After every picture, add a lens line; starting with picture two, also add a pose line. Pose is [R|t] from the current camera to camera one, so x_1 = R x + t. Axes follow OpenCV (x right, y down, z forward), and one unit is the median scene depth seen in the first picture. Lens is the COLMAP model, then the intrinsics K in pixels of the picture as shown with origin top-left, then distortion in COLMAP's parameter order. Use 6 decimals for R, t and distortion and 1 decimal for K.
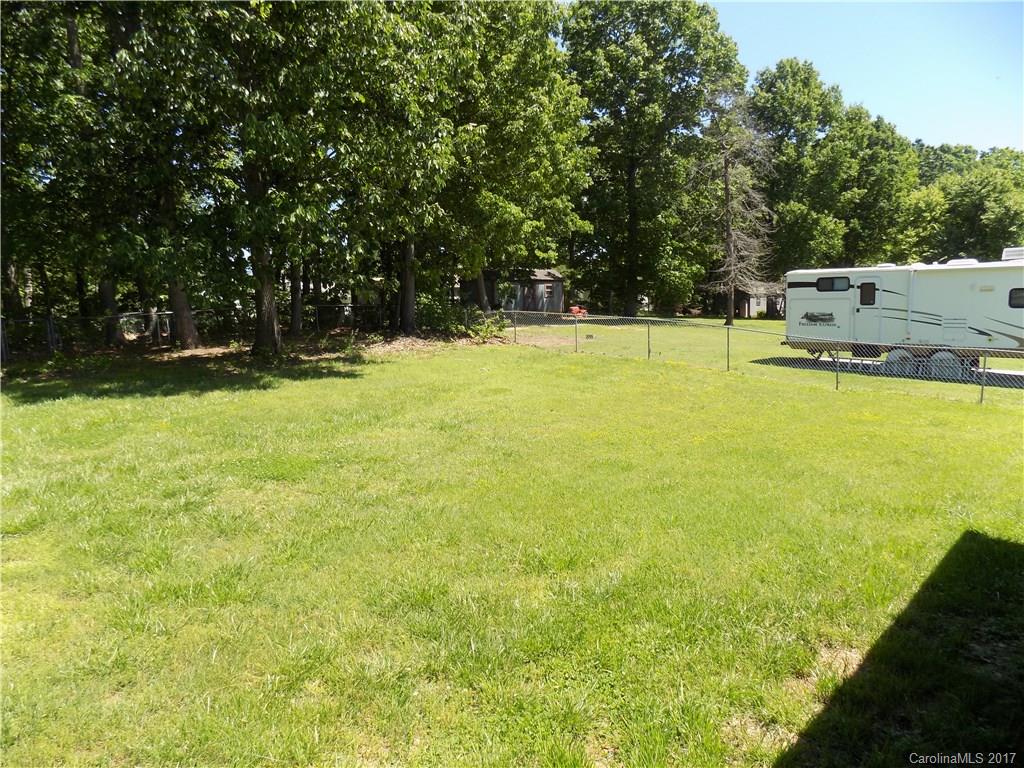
lens RADIAL K [[693.2, 0, 512.0], [0, 693.2, 384.0], [0, 0, 1]] dist [-0.120697, 0.110712]
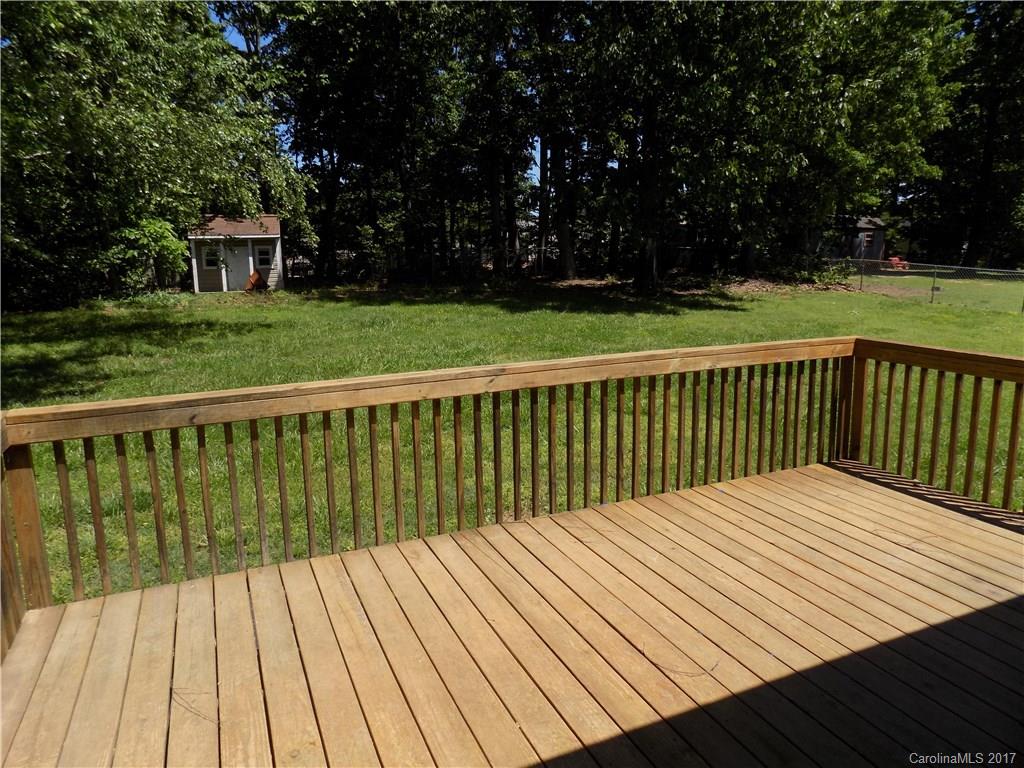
lens RADIAL K [[693.2, 0, 512.0], [0, 693.2, 384.0], [0, 0, 1]] dist [-0.120697, 0.110712]
pose [[0.923622, 0.096206, -0.371035, -0.094275], [-0.065894, 0.993431, 0.093557, 0.020113], [0.377598, -0.061962, 0.923894, -0.141267]]
